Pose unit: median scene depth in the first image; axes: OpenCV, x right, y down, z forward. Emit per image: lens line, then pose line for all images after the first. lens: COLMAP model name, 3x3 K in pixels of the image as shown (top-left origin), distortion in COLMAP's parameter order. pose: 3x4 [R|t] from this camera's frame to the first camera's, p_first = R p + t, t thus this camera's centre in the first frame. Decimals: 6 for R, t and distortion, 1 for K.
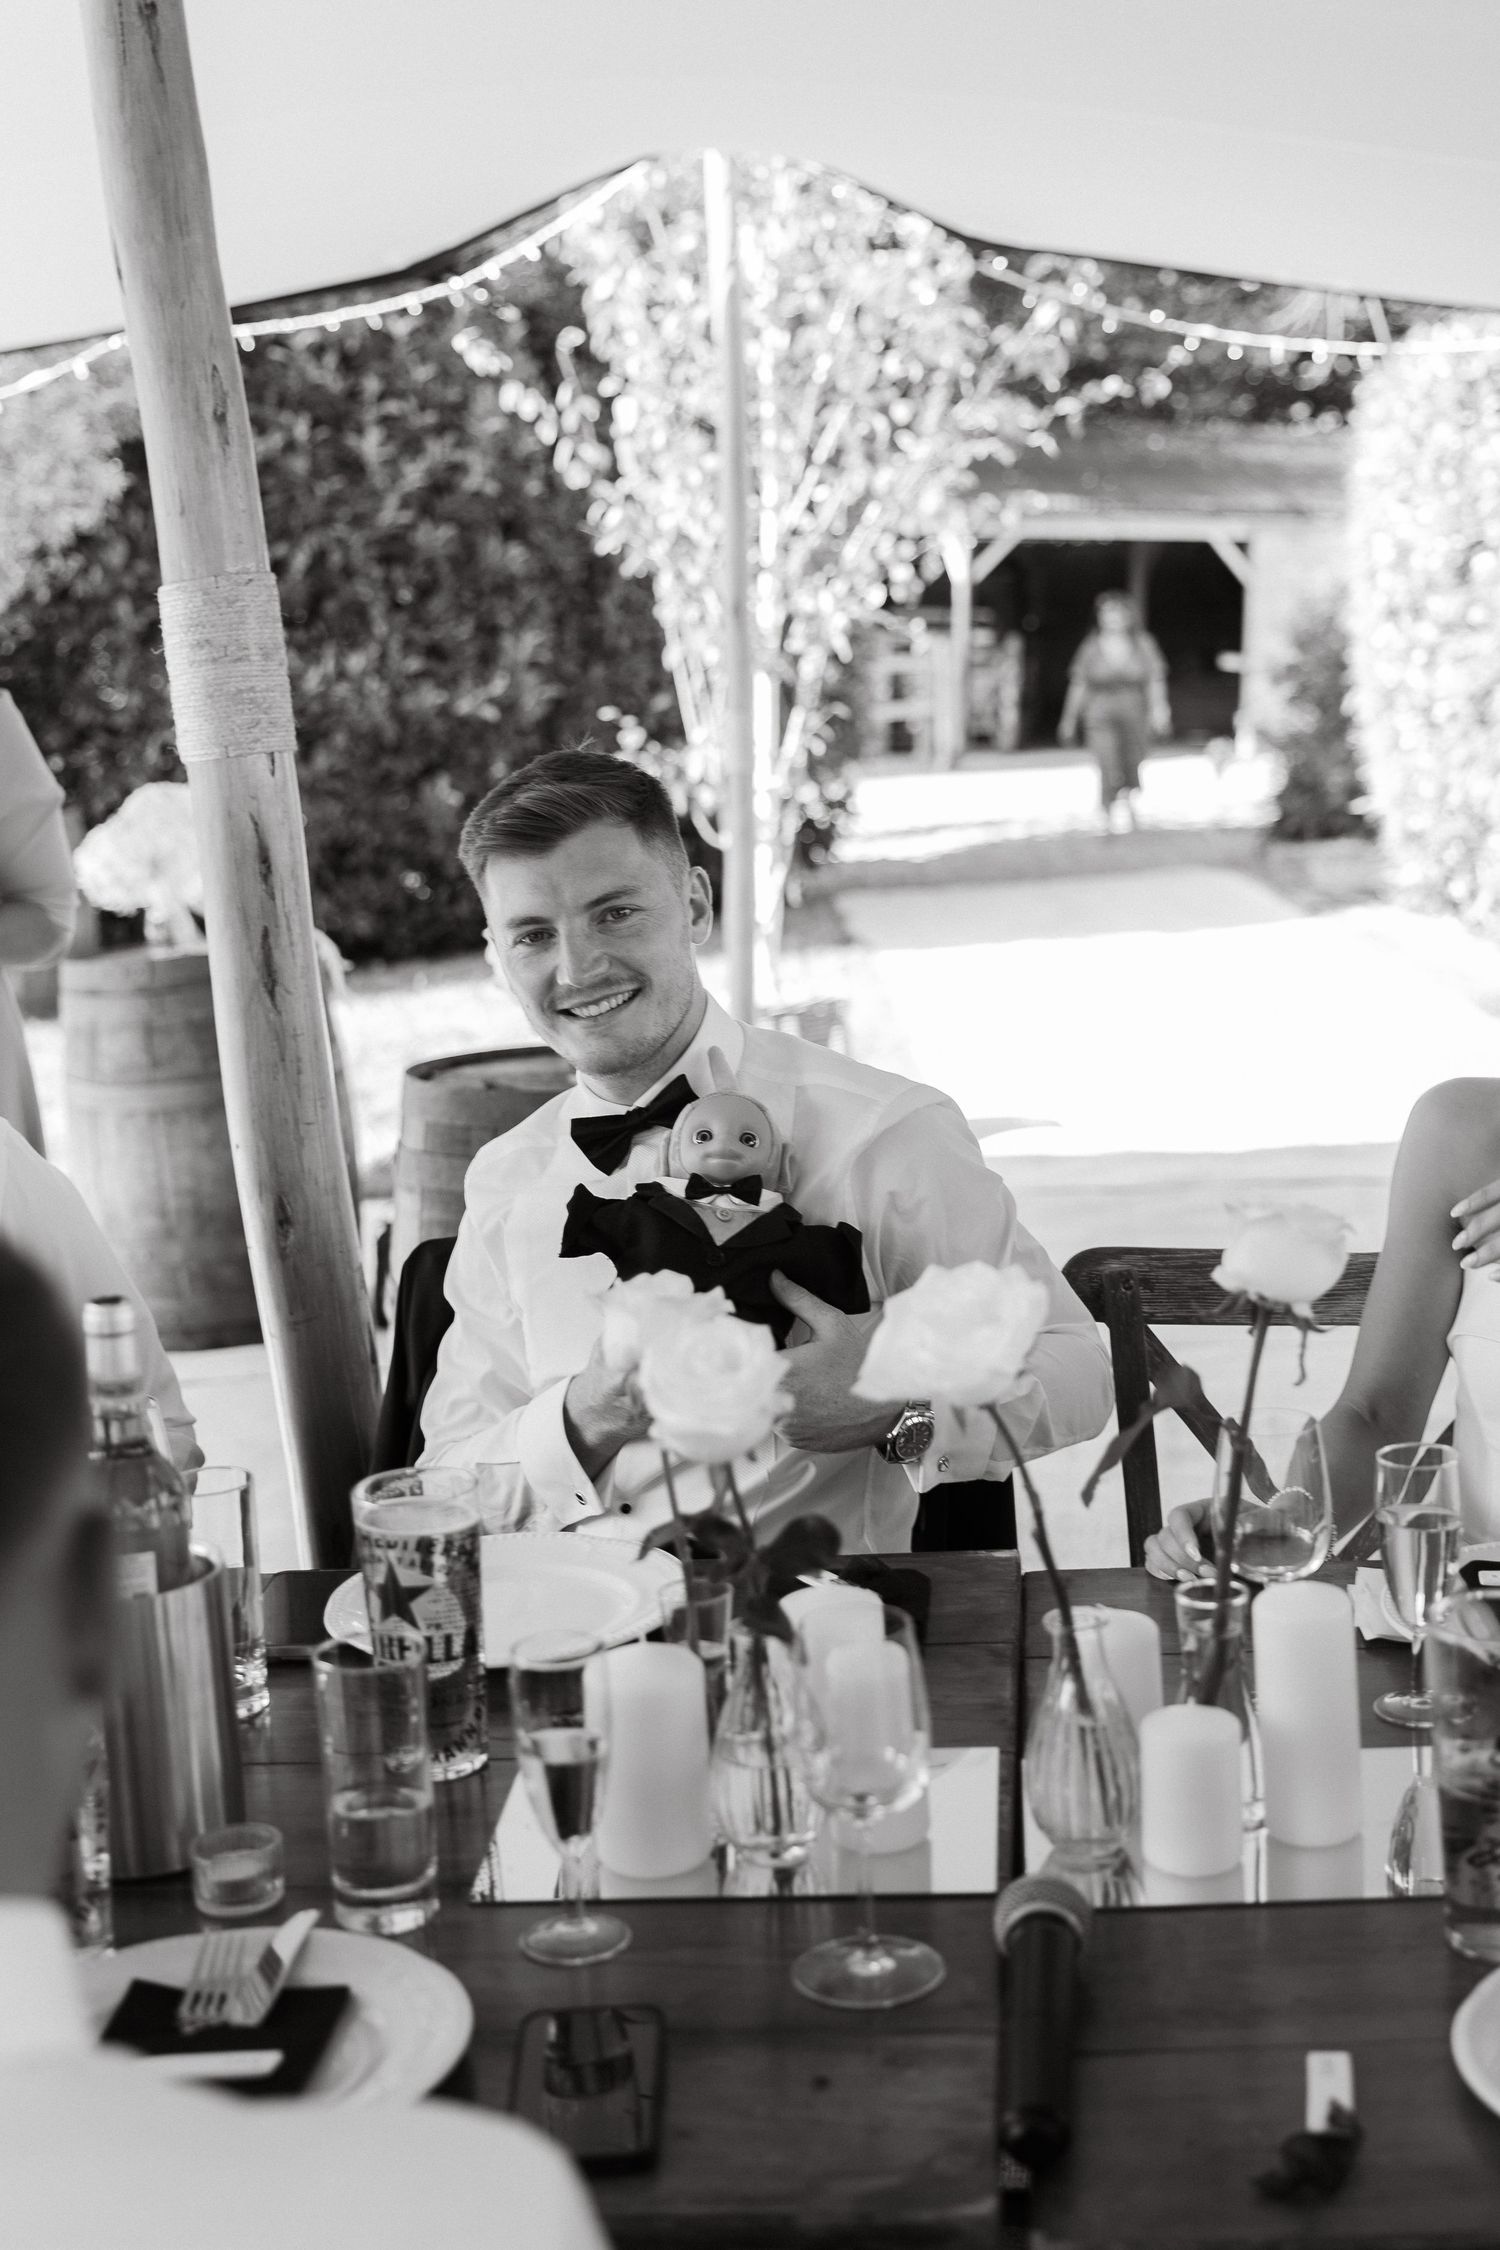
lens RADIAL K [[4661.5, 0, 750.1], [0, 4661.5, 1126.2], [0, 0, 1]] dist [0.168802, 0.000000]
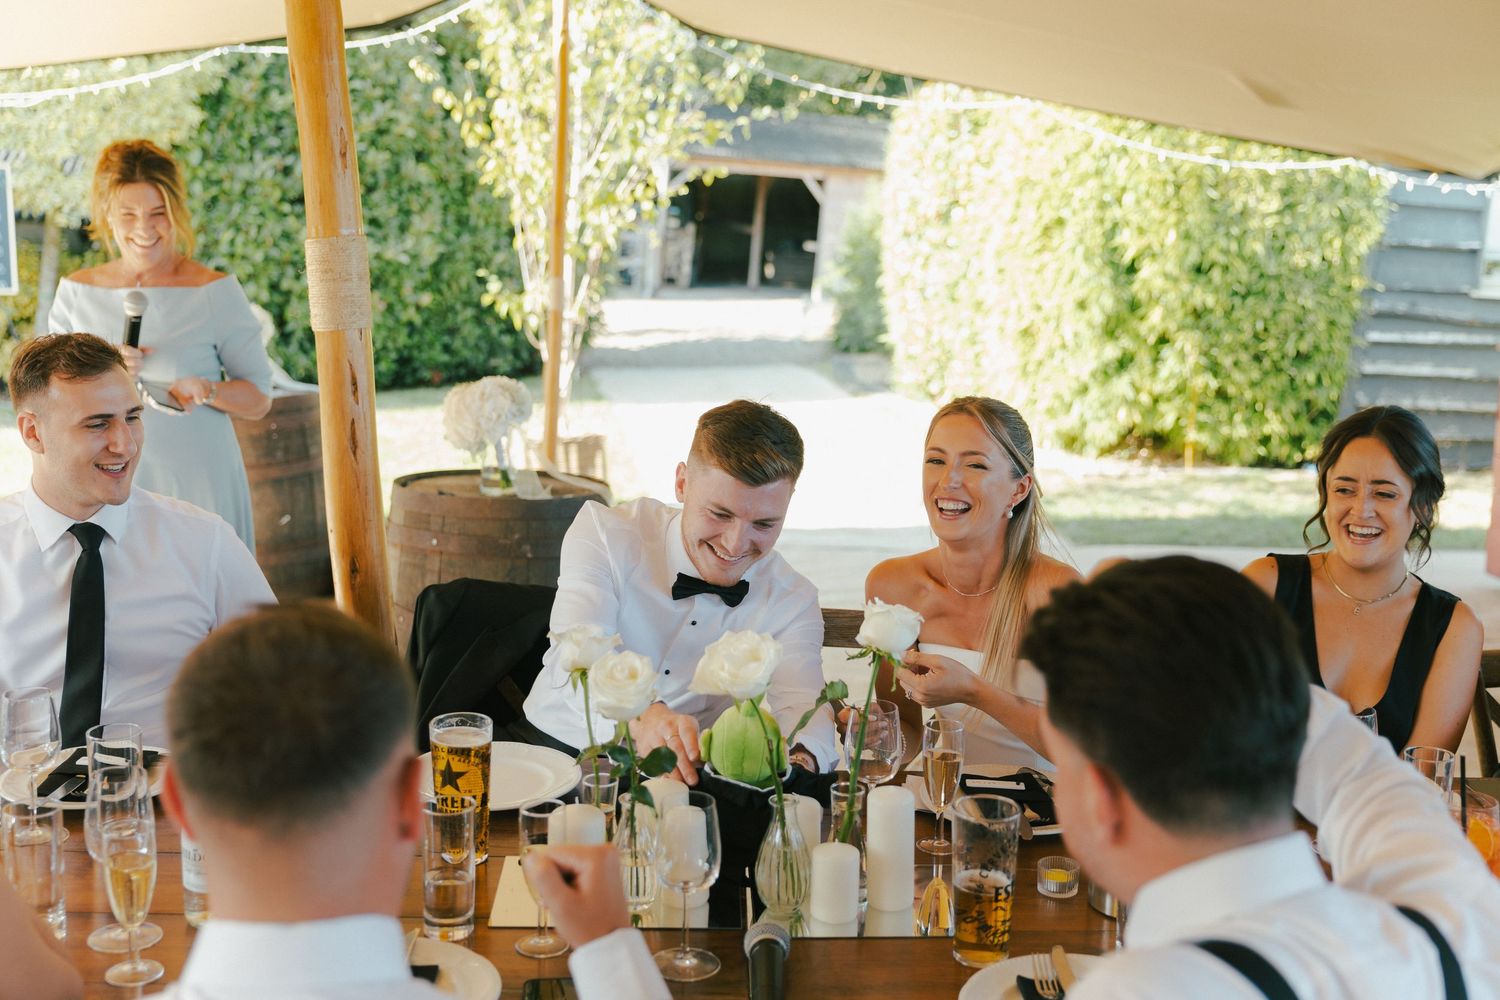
lens RADIAL K [[2986.6, 0, 751.4], [0, 2986.6, 497.9], [0, 0, 1]] dist [0.265615, 0.000000]
pose [[0.992665, 0.047328, 0.111250, -0.052156], [-0.049706, 0.998589, 0.018704, -0.028111], [-0.110208, -0.024096, 0.993616, -0.170962]]
